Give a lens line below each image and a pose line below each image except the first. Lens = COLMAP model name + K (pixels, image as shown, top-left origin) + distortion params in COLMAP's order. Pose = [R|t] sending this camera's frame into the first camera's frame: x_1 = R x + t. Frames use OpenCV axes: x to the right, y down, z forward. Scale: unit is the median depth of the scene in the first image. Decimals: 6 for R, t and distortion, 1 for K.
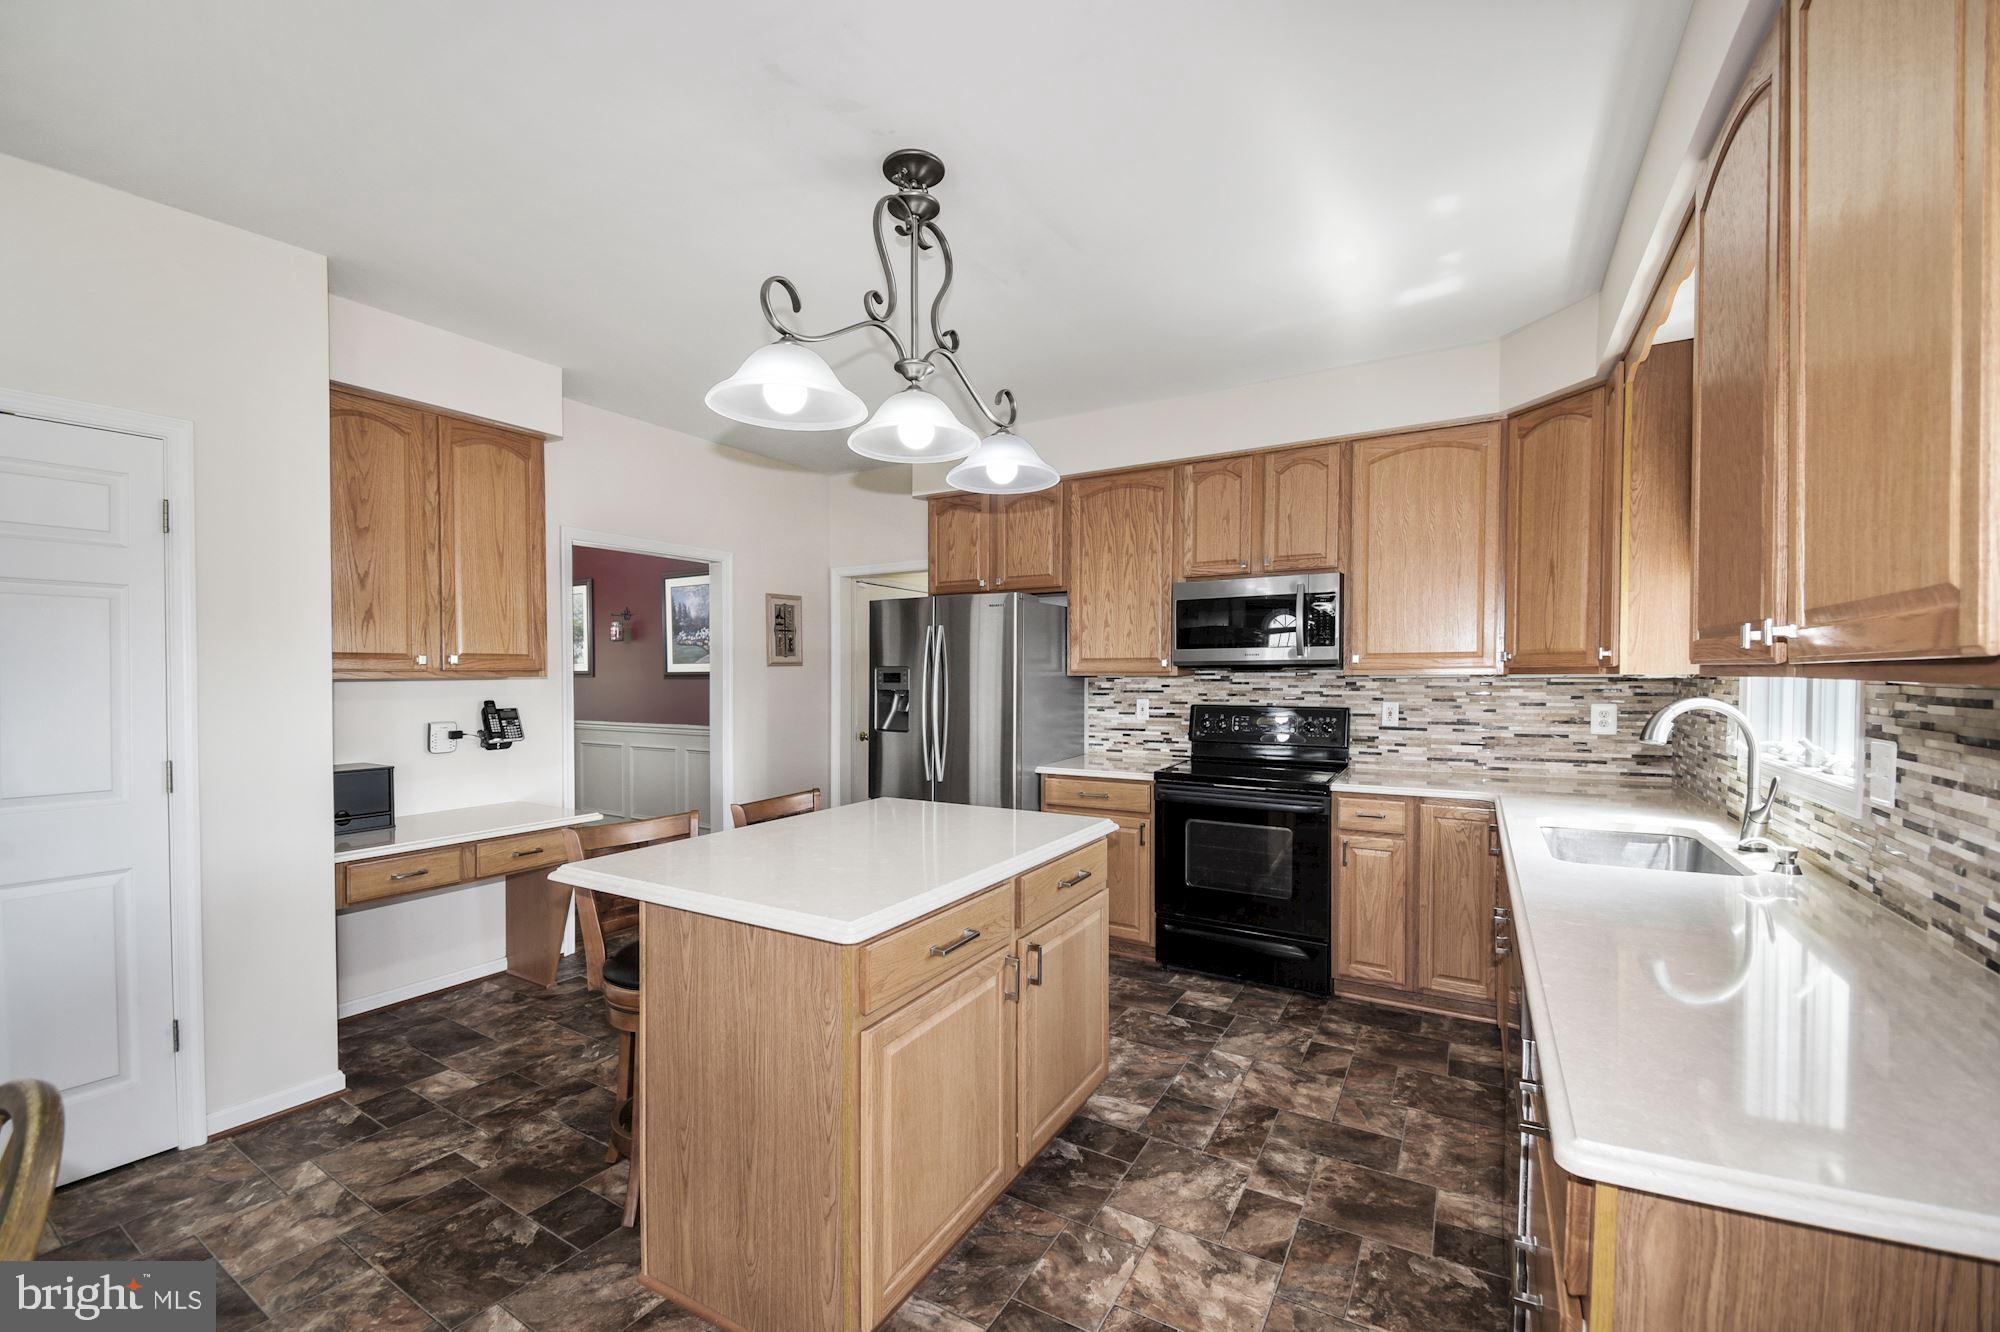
lens RADIAL K [[827.7, 0, 1000.0], [0, 827.7, 666.0], [0, 0, 1]] dist [0.002208, 0.000027]
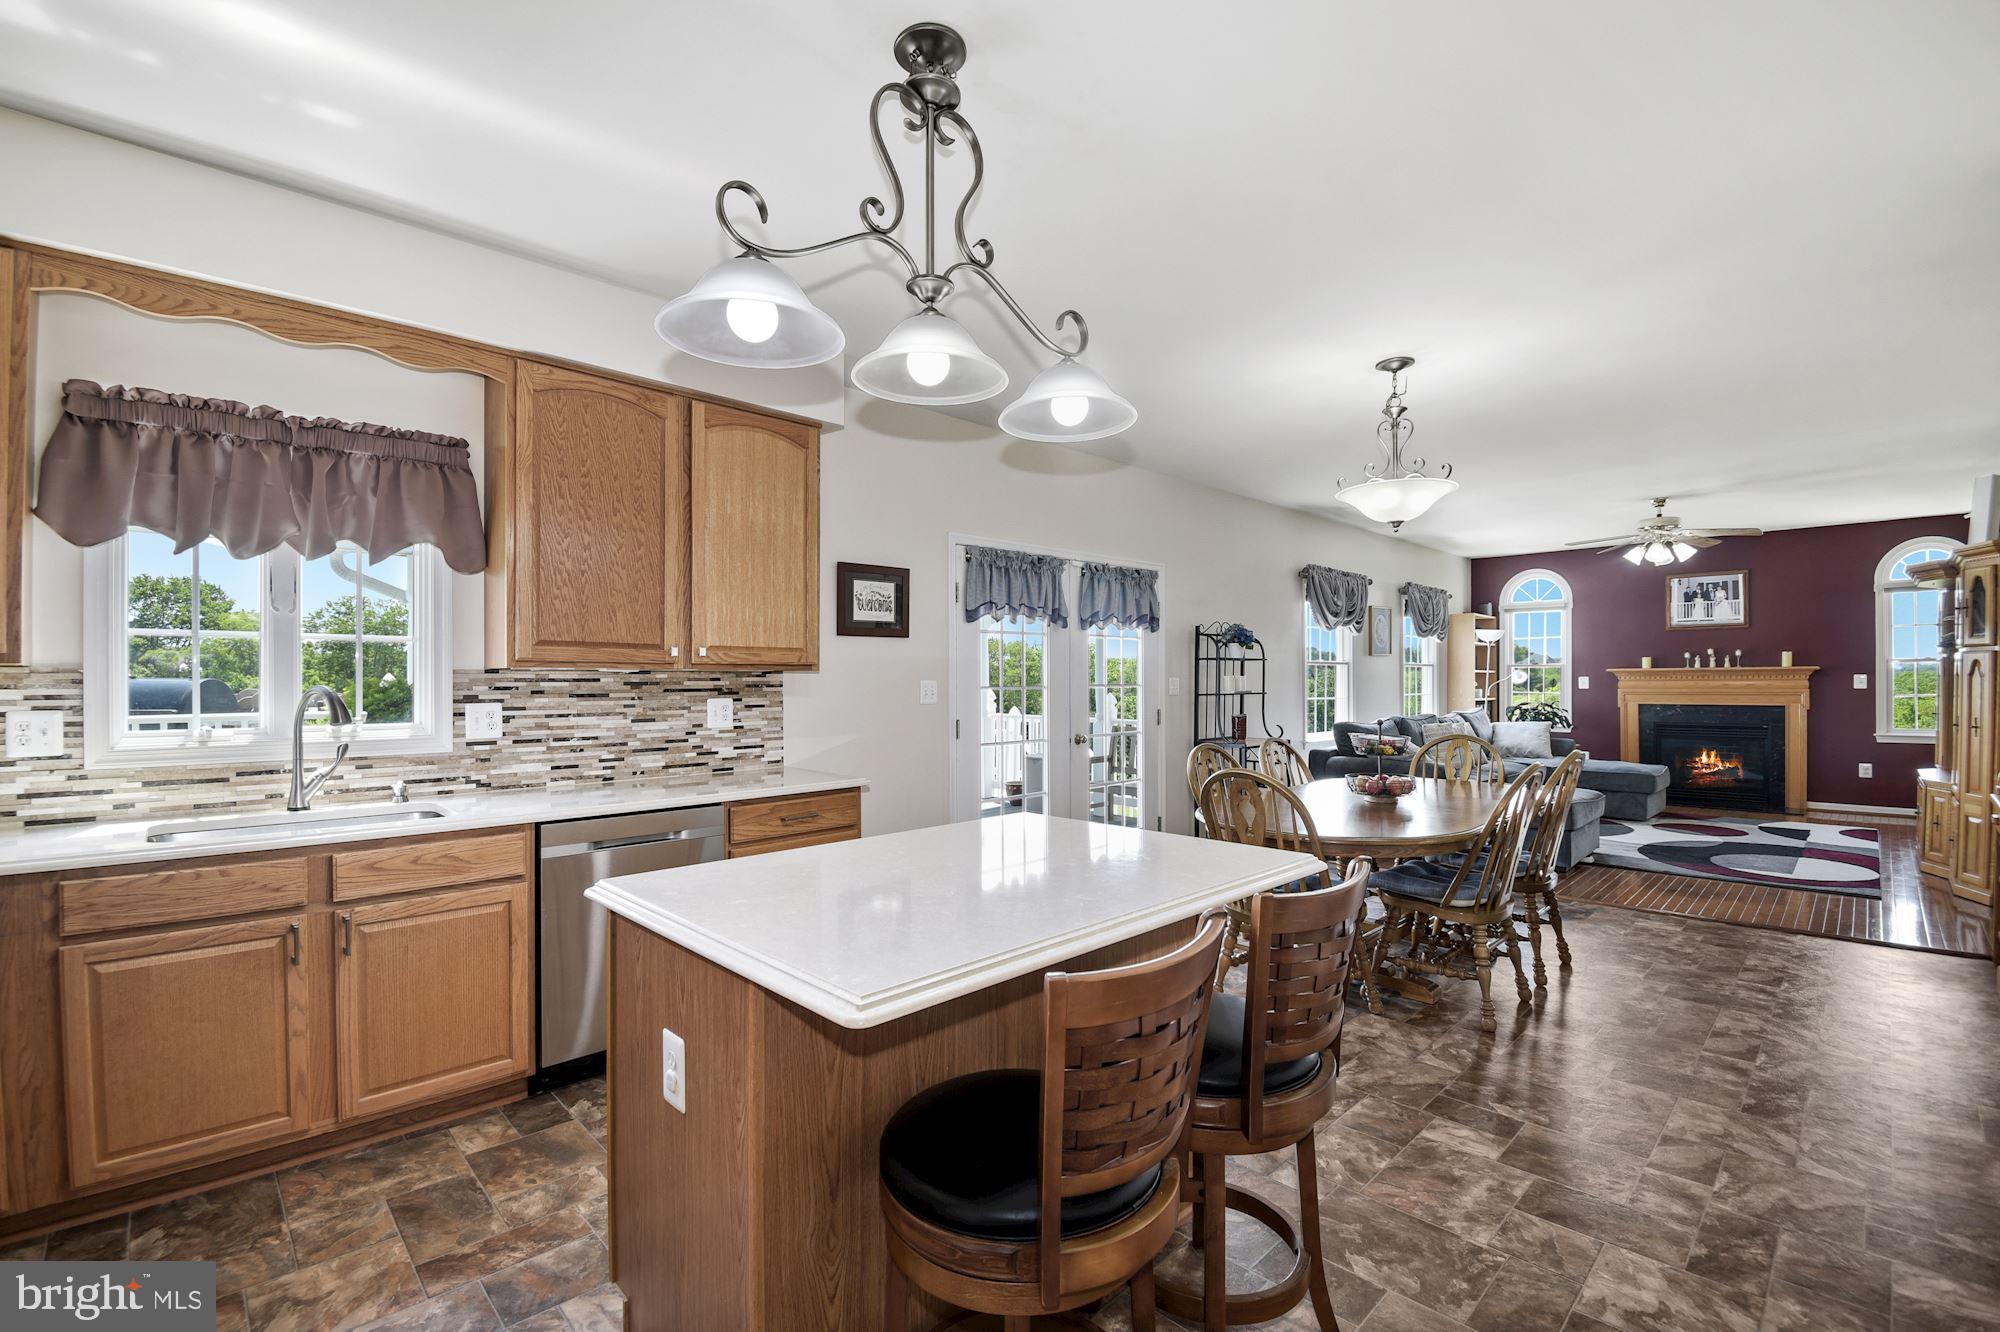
lens RADIAL K [[852.1, 0, 998.3], [0, 852.1, 678.8], [0, 0, 1]] dist [0.000465, -0.014471]
pose [[-0.959710, 0.005967, 0.280929, -0.244960], [0.003344, 0.999946, -0.009813, 0.024978], [-0.280973, -0.008479, -0.959678, 1.076880]]
